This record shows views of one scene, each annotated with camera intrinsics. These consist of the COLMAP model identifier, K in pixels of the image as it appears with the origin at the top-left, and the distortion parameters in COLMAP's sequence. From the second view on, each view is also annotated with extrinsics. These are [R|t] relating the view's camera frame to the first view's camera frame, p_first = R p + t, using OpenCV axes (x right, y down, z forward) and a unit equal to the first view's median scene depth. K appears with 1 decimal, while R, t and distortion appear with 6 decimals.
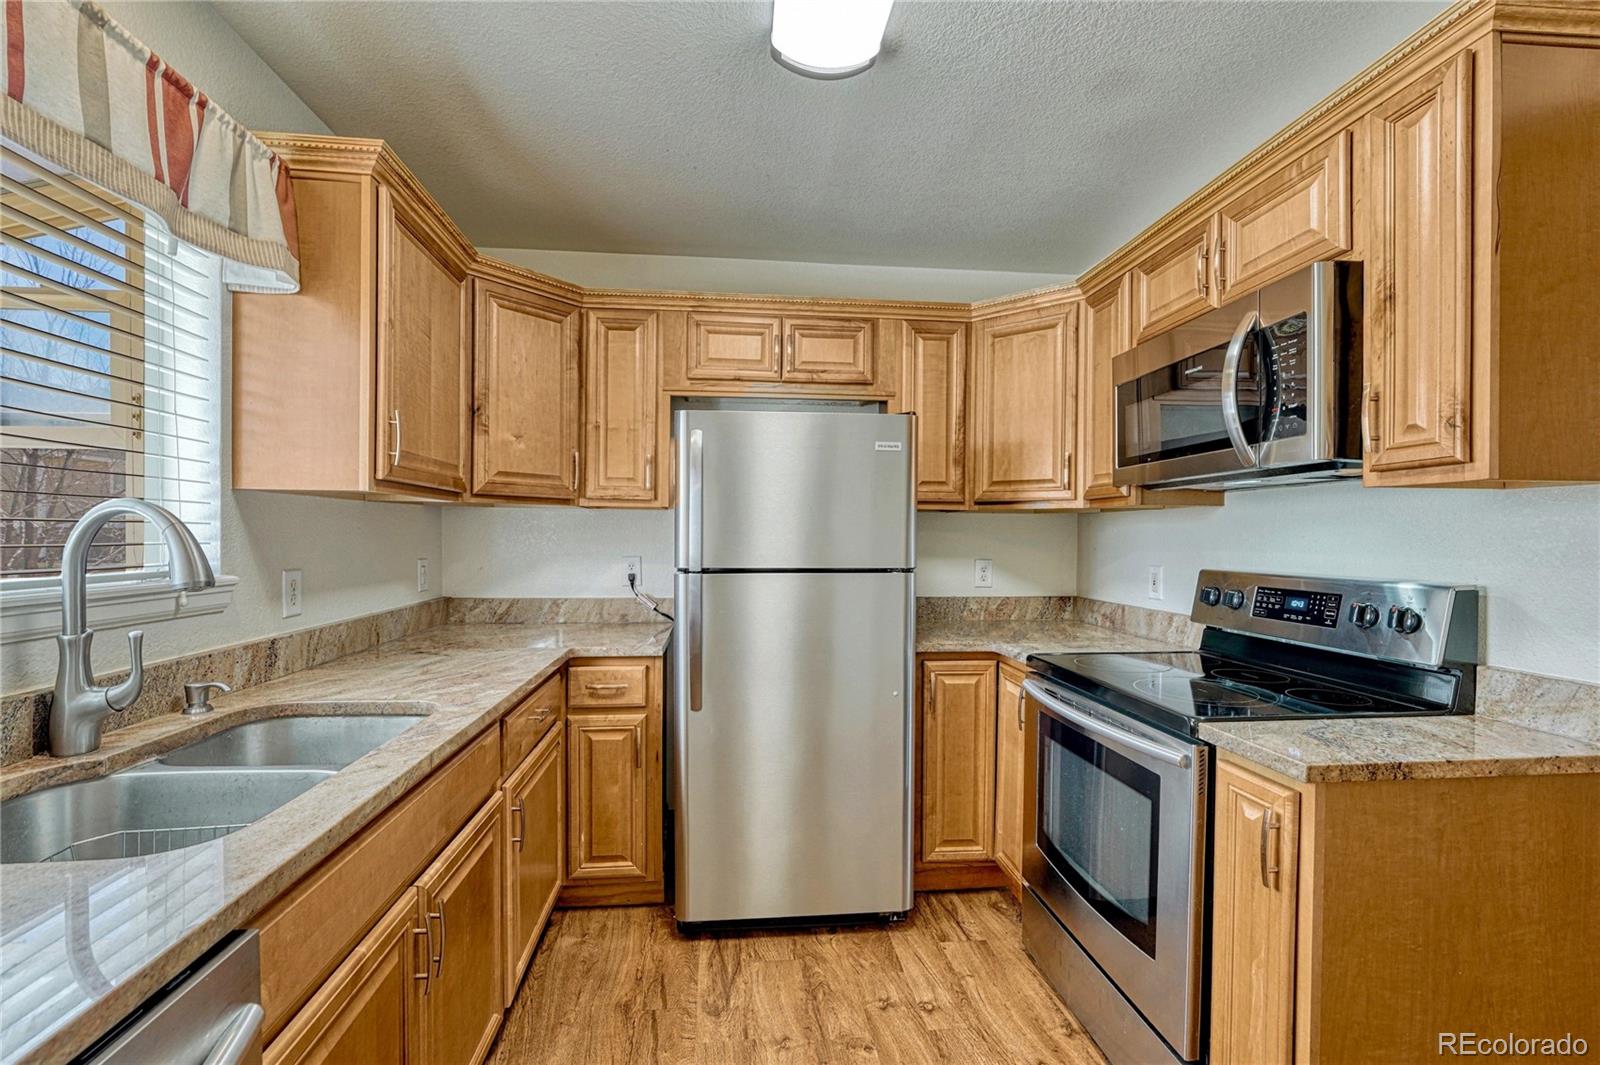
lens RADIAL K [[675.4, 0, 789.3], [0, 675.4, 533.0], [0, 0, 1]] dist [-0.010361, 0.000688]
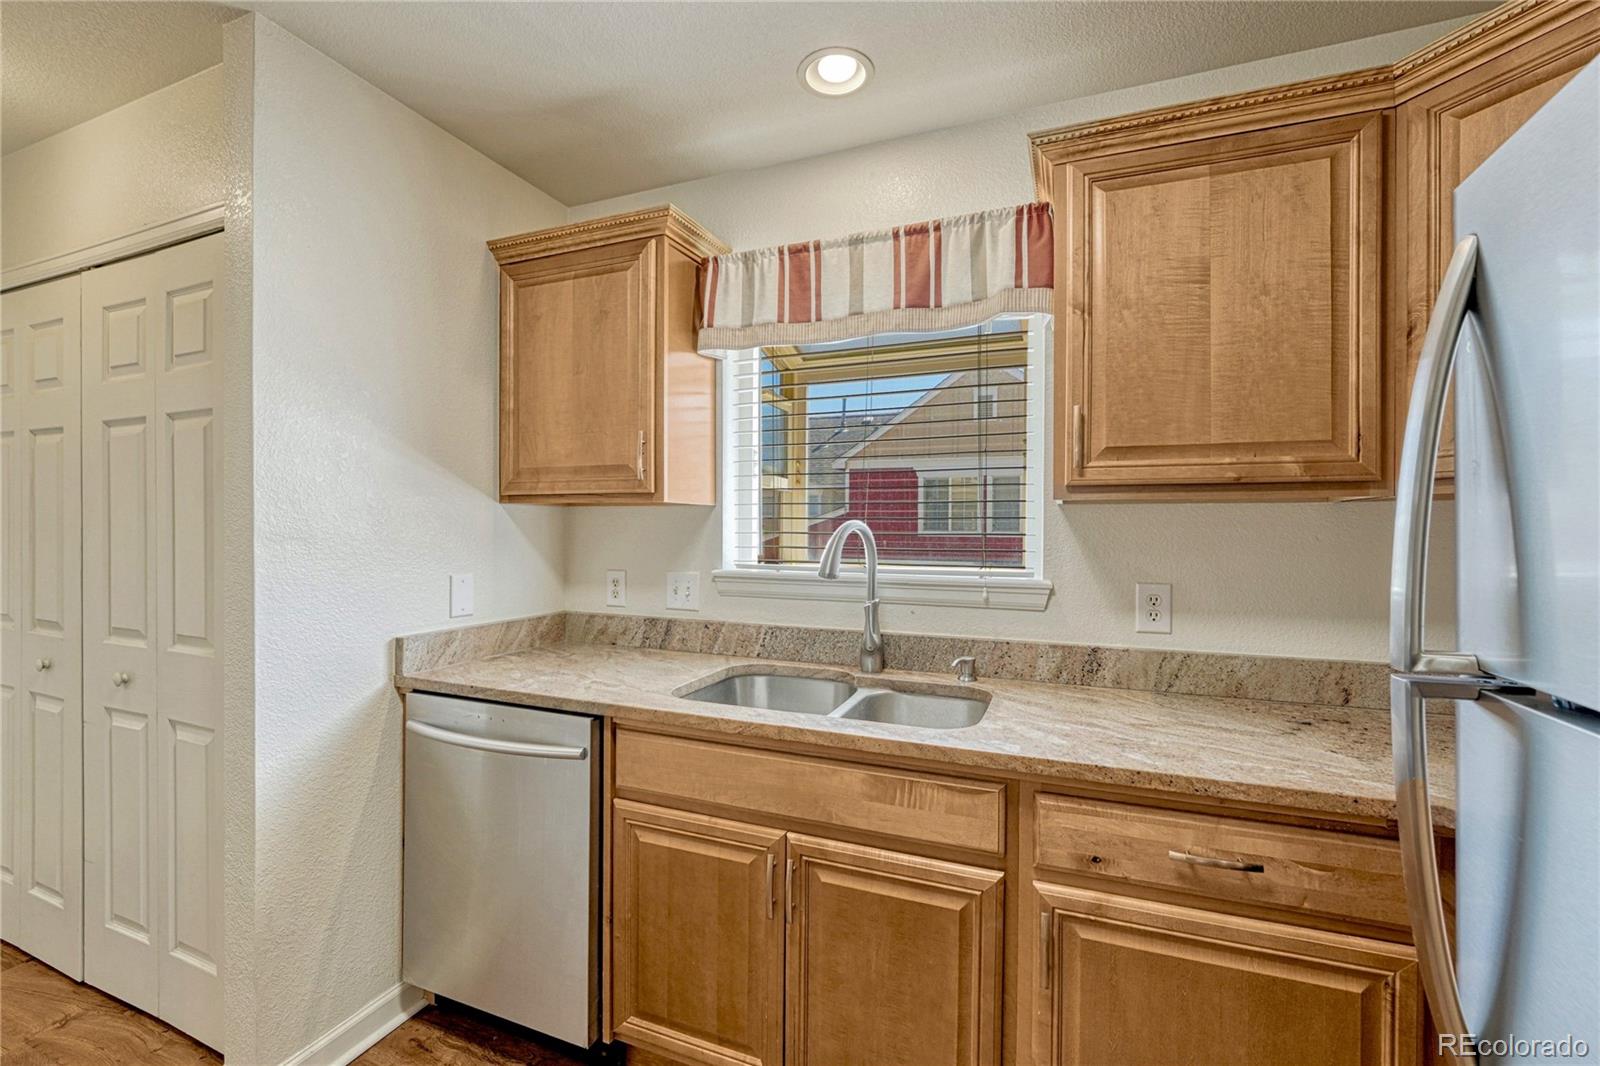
lens RADIAL K [[675.4, 0, 789.3], [0, 675.4, 533.5], [0, 0, 1]] dist [-0.010361, 0.000688]
pose [[-0.463843, -0.000637, -0.885917, 0.443409], [-0.004812, 0.999987, 0.001801, -0.020104], [0.885904, 0.005099, -0.463840, 1.285568]]
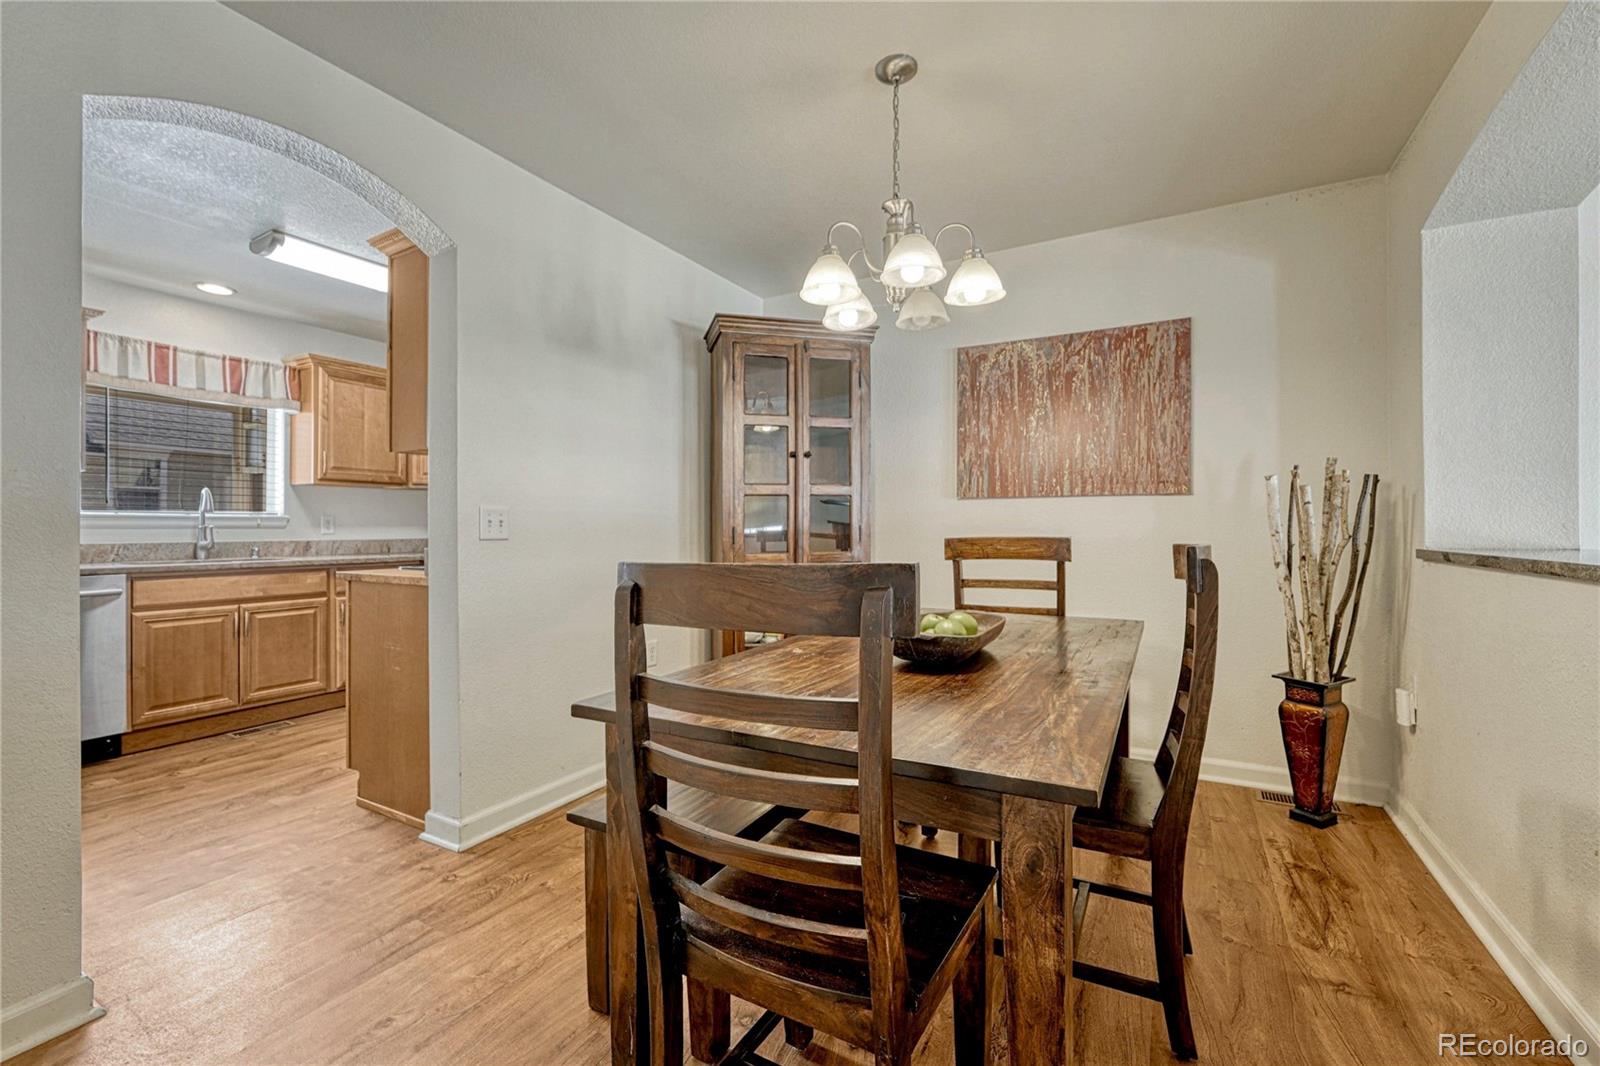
lens RADIAL K [[666.9, 0, 797.7], [0, 666.9, 514.8], [0, 0, 1]] dist [-0.002389, -0.000032]
pose [[0.825573, -0.020620, -0.563919, 2.826002], [0.010778, 0.999726, -0.020778, 0.158818], [0.564193, 0.011076, 0.825569, -0.109193]]
